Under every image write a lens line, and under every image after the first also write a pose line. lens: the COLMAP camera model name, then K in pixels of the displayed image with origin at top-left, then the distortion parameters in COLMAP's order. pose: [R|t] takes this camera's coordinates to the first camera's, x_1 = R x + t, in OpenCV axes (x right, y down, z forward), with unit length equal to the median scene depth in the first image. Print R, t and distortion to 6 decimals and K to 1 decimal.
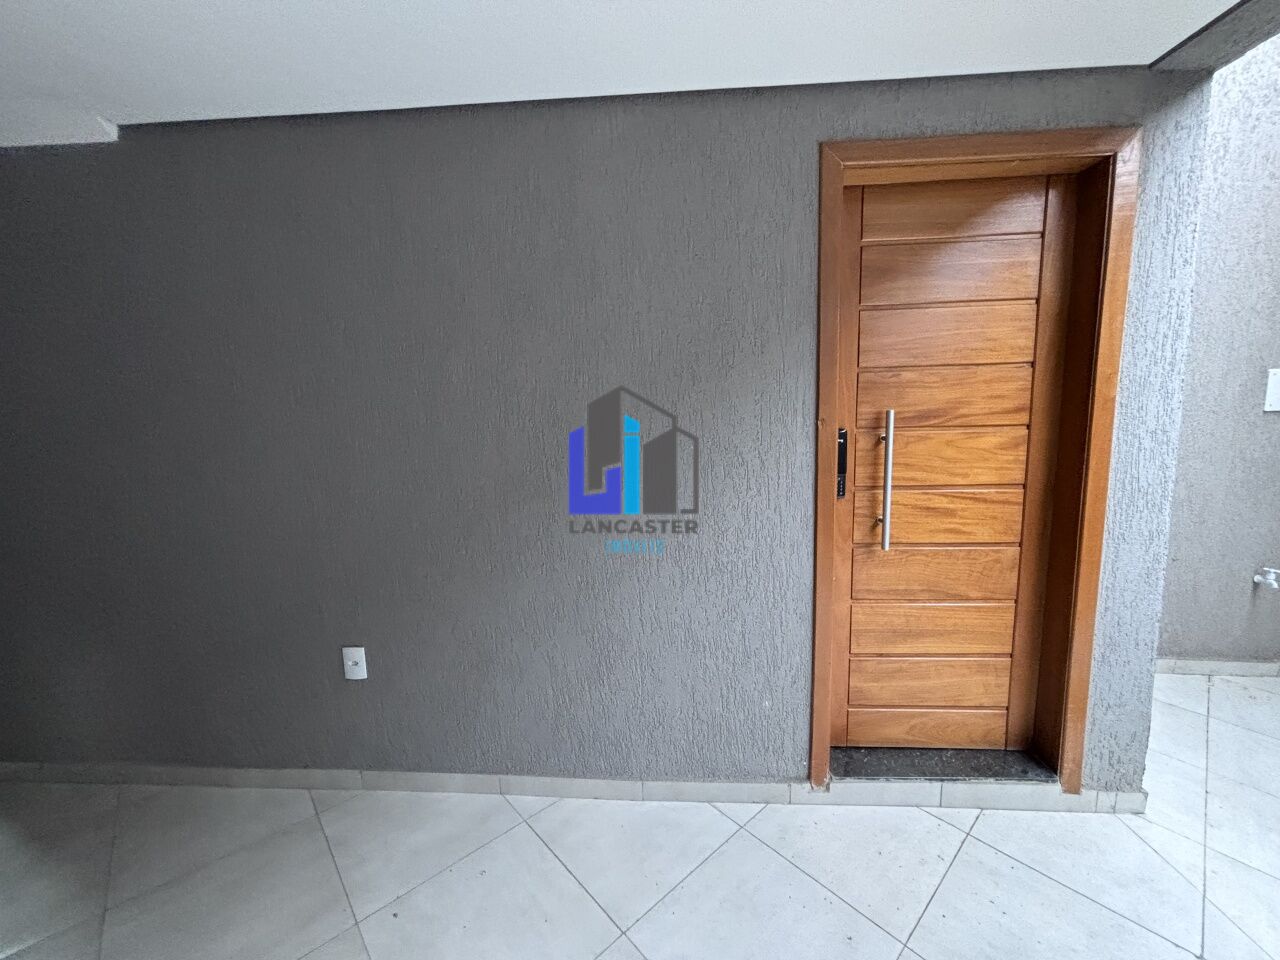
lens RADIAL K [[520.6, 0, 641.8], [0, 520.6, 475.9], [0, 0, 1]] dist [-0.001073, 0.000559]
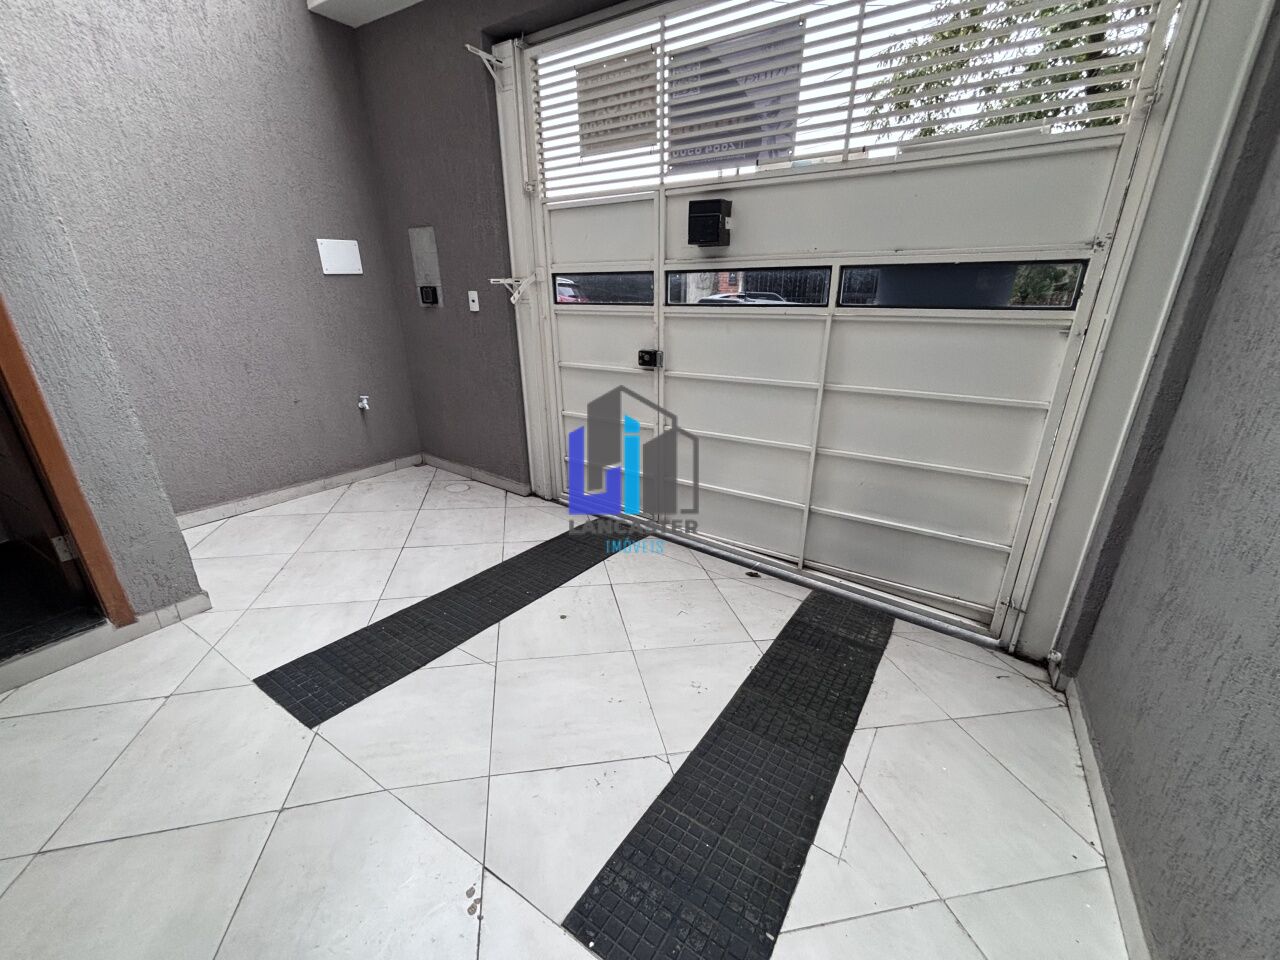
lens RADIAL K [[514.1, 0, 638.7], [0, 514.1, 477.4], [0, 0, 1]] dist [-0.000608, 0.000237]
pose [[0.494679, -0.290045, 0.819247, 0.560289], [0.112205, 0.956091, 0.270742, 0.138830], [-0.861802, -0.042007, 0.505503, -0.468822]]
